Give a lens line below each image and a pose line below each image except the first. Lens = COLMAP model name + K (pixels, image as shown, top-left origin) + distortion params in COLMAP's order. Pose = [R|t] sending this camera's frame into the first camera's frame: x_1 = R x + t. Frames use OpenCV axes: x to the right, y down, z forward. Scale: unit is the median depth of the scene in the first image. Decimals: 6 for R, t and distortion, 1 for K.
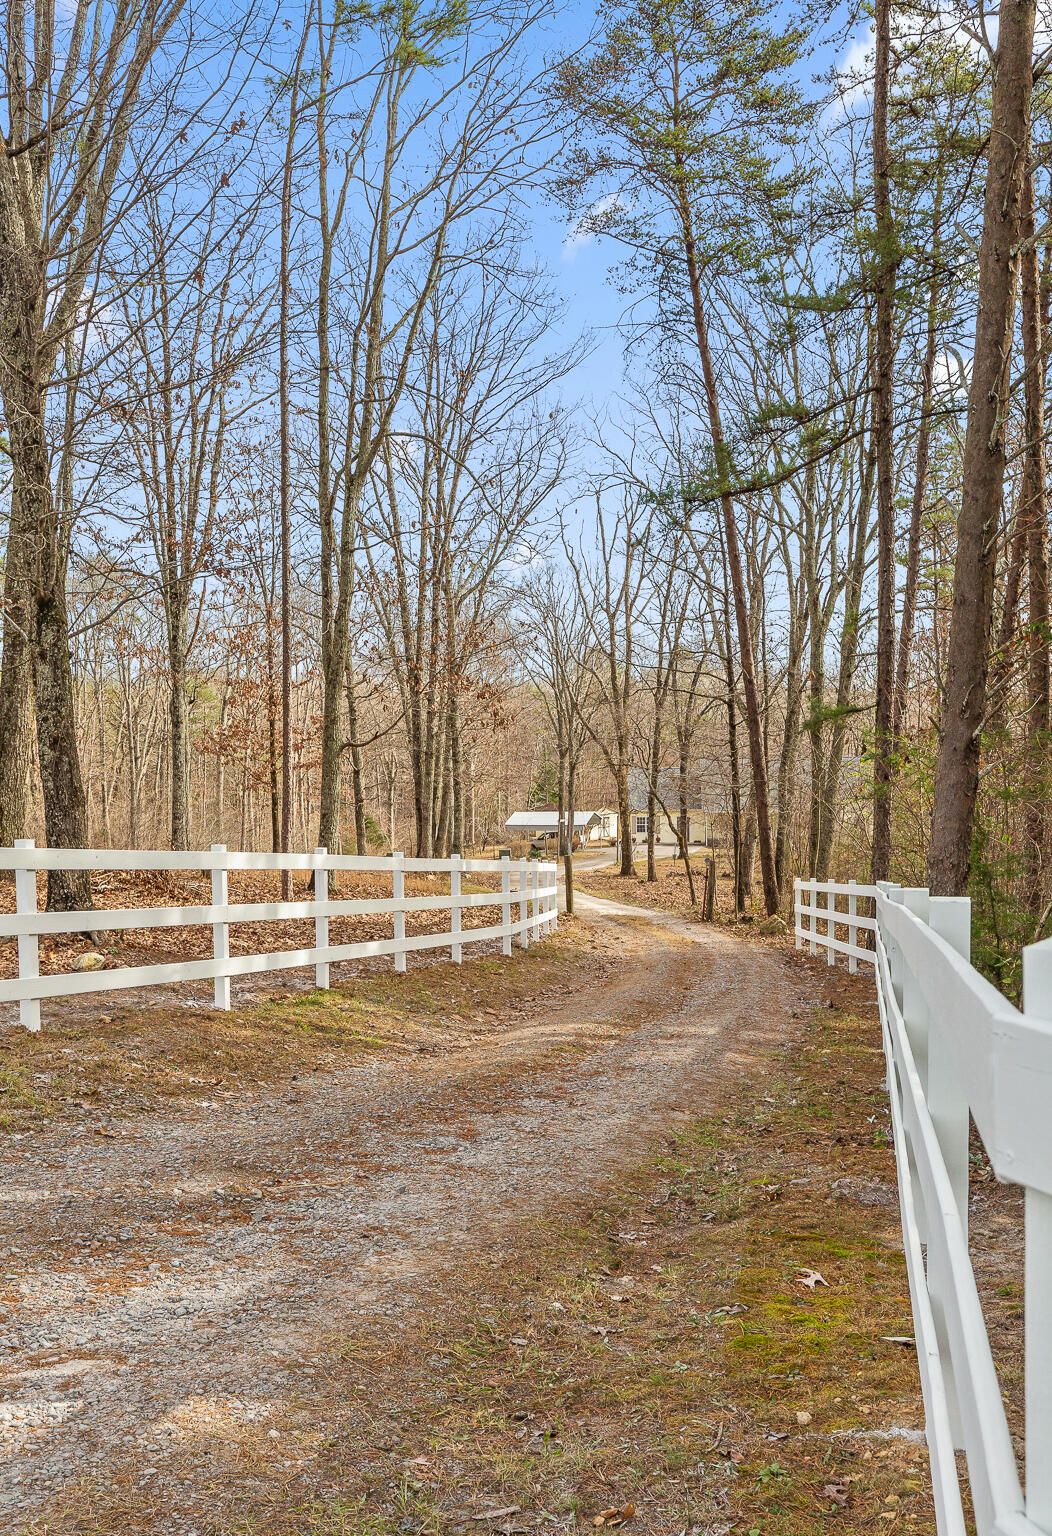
lens RADIAL K [[1584.4, 0, 525.7], [0, 1584.4, 770.7], [0, 0, 1]] dist [0.041722, 0.000000]
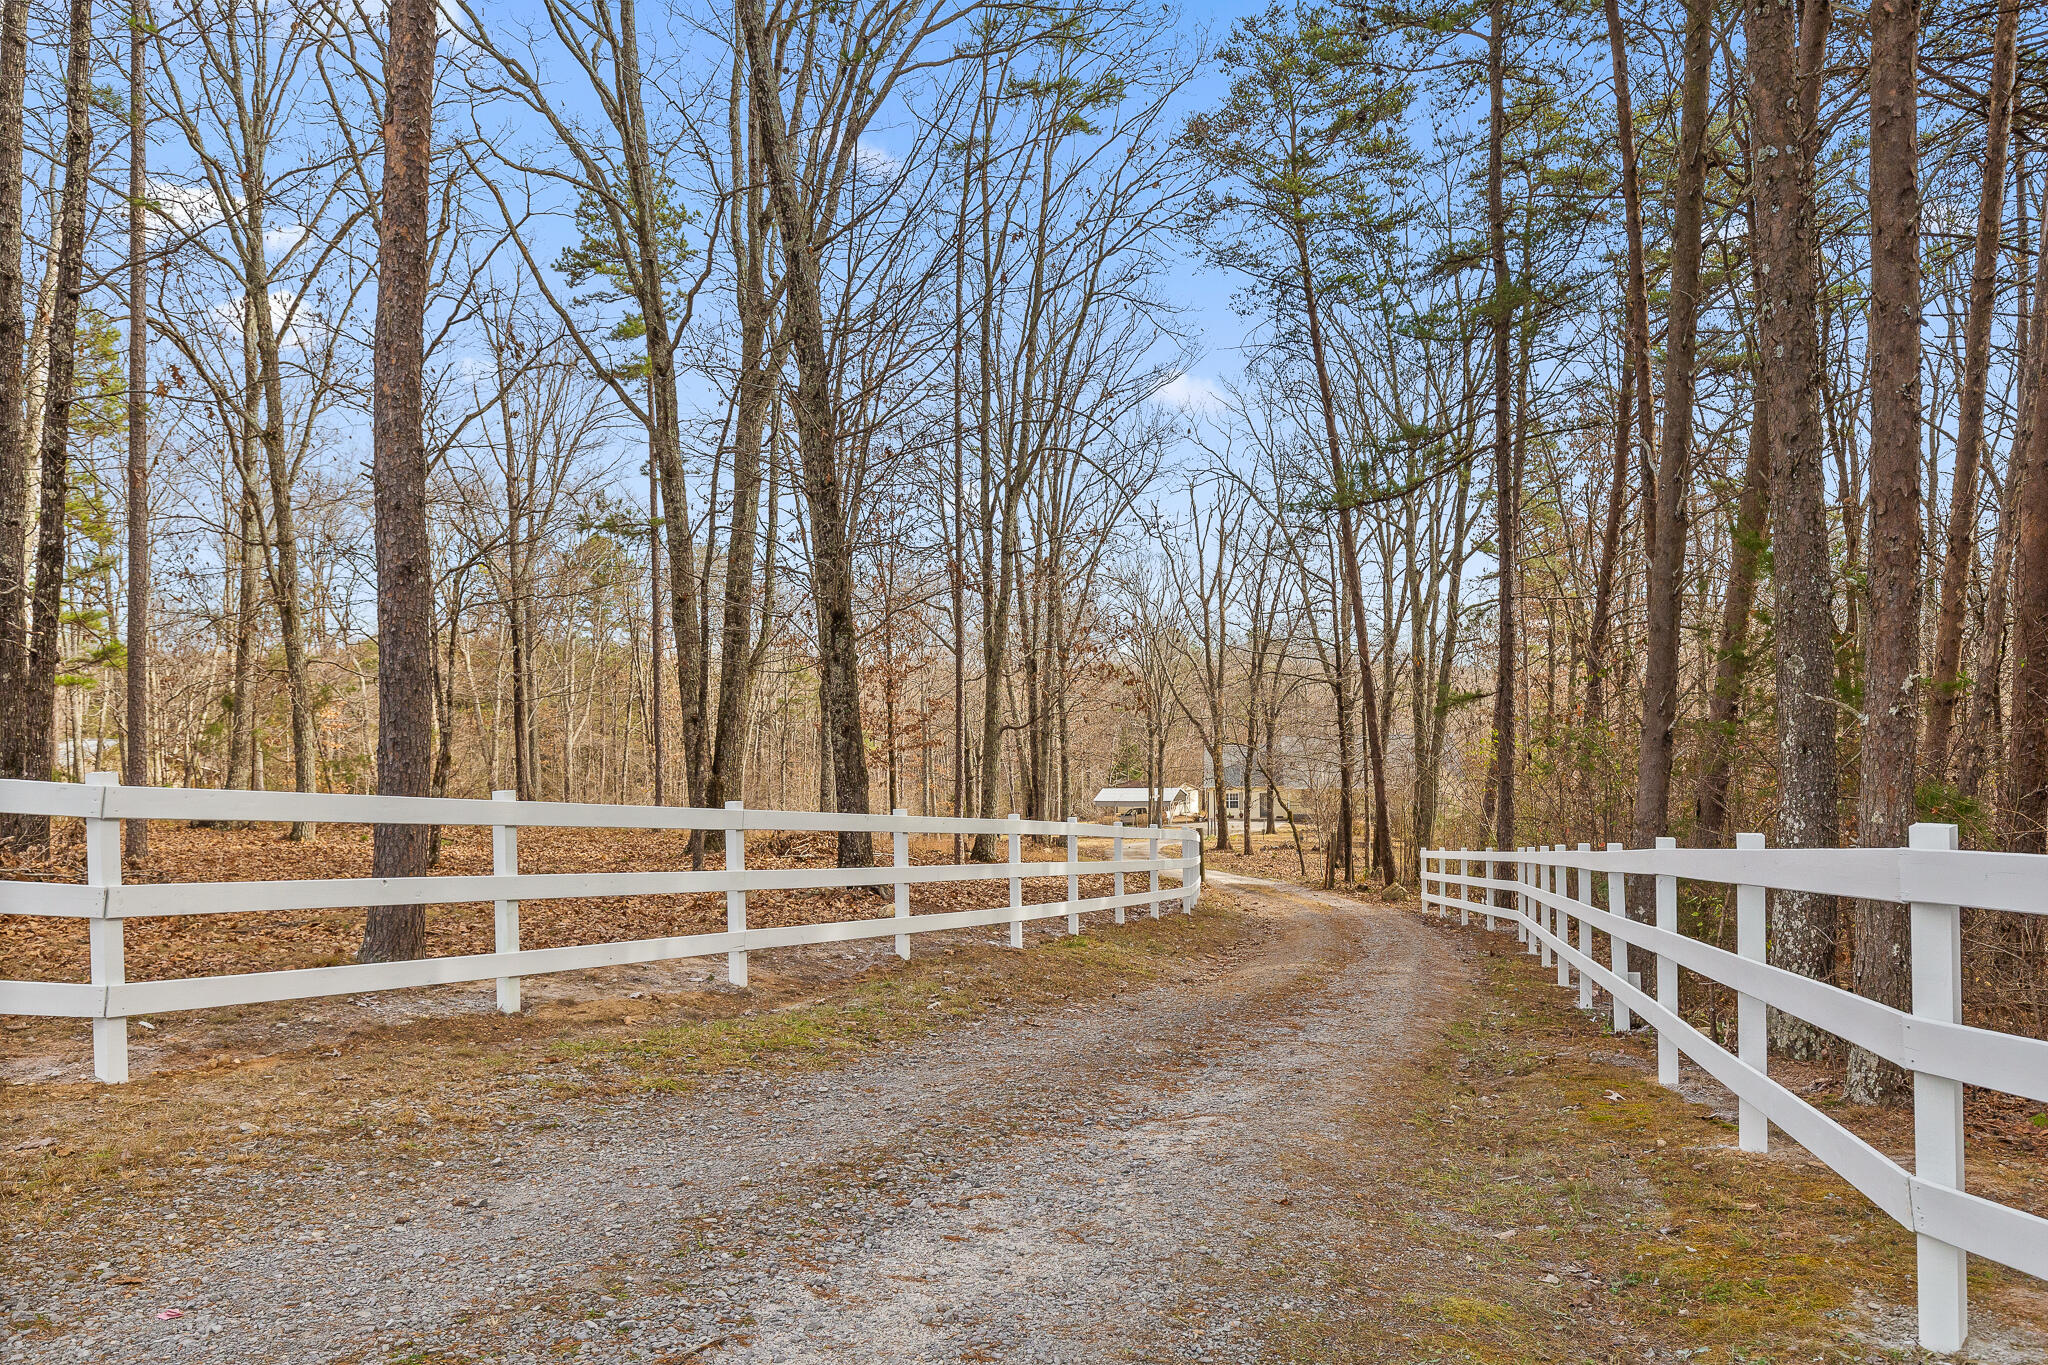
lens RADIAL K [[1592.8, 0, 1023.8], [0, 1592.8, 680.8], [0, 0, 1]] dist [0.017960, 0.007454]
pose [[0.999551, -0.003972, -0.029714, -0.062658], [0.002728, 0.999122, -0.041815, -0.002229], [0.029854, 0.041716, 0.998683, -0.102675]]
